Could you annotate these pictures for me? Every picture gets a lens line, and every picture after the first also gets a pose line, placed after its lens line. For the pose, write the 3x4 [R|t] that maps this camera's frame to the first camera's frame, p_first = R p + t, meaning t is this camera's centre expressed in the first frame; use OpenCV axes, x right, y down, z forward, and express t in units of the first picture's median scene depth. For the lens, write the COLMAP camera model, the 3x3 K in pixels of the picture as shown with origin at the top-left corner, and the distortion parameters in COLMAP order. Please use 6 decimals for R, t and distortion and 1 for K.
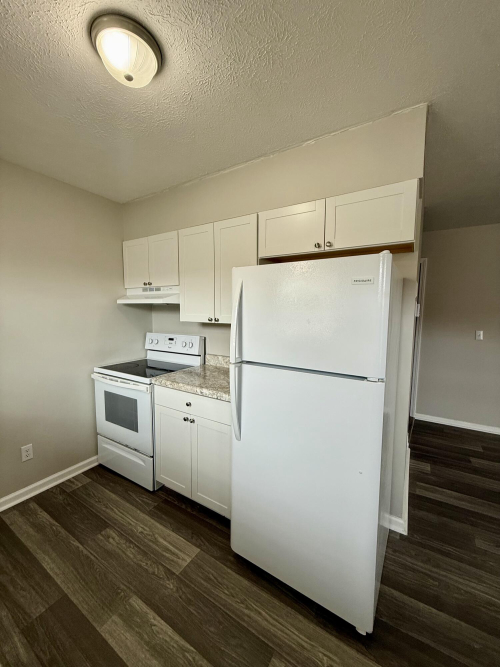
lens RADIAL K [[265.7, 0, 253.1], [0, 265.7, 331.7], [0, 0, 1]] dist [-0.006584, 0.001452]
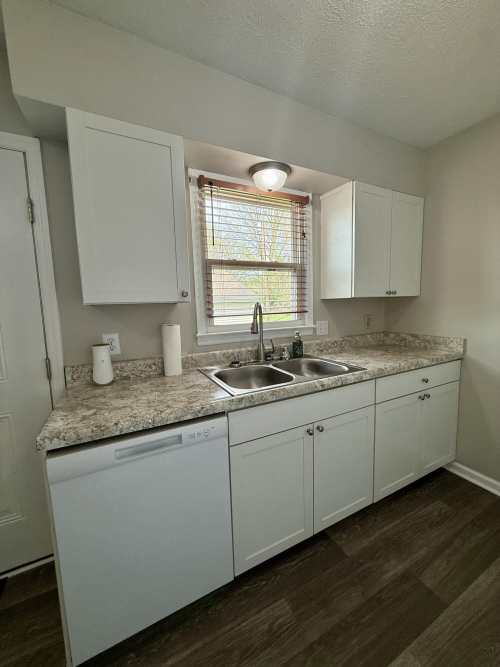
lens RADIAL K [[265.7, 0, 251.5], [0, 265.7, 333.5], [0, 0, 1]] dist [-0.006584, 0.001452]
pose [[-0.522078, 0.102232, -0.846749, 0.220318], [-0.050428, 0.987353, 0.150300, 0.025342], [0.851406, 0.121168, -0.510320, 0.683722]]
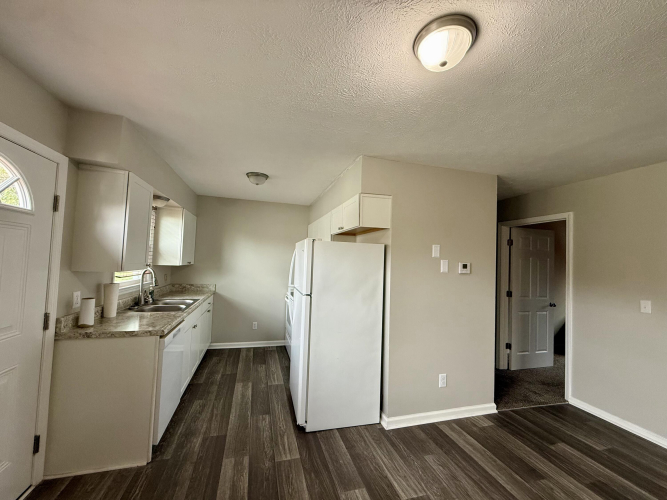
lens RADIAL K [[265.7, 0, 333.8], [0, 265.7, 248.6], [0, 0, 1]] dist [-0.006584, 0.001452]
pose [[0.740429, -0.014444, -0.671979, 1.467640], [-0.085706, 0.989579, -0.115707, 0.027765], [0.666648, 0.143265, 0.731475, -0.351622]]
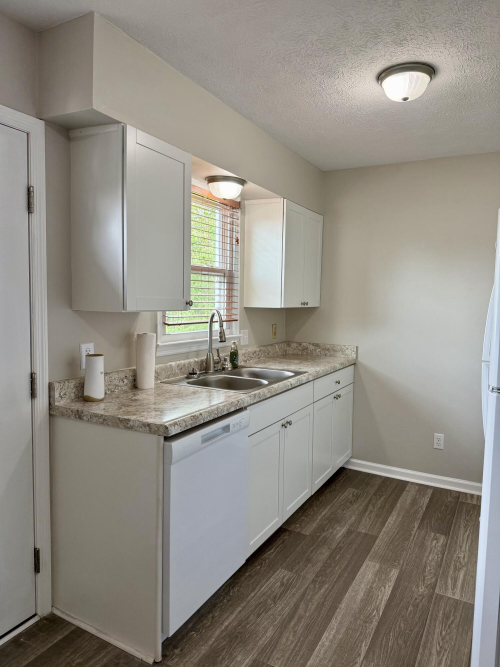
lens RADIAL K [[471.3, 0, 245.7], [0, 471.3, 334.1], [0, 0, 1]] dist [0.034508, -0.047680]
pose [[0.039947, 0.067156, -0.996942, 1.139146], [-0.103469, 0.992653, 0.062721, 0.023899], [0.993830, 0.100648, 0.046602, 0.194985]]
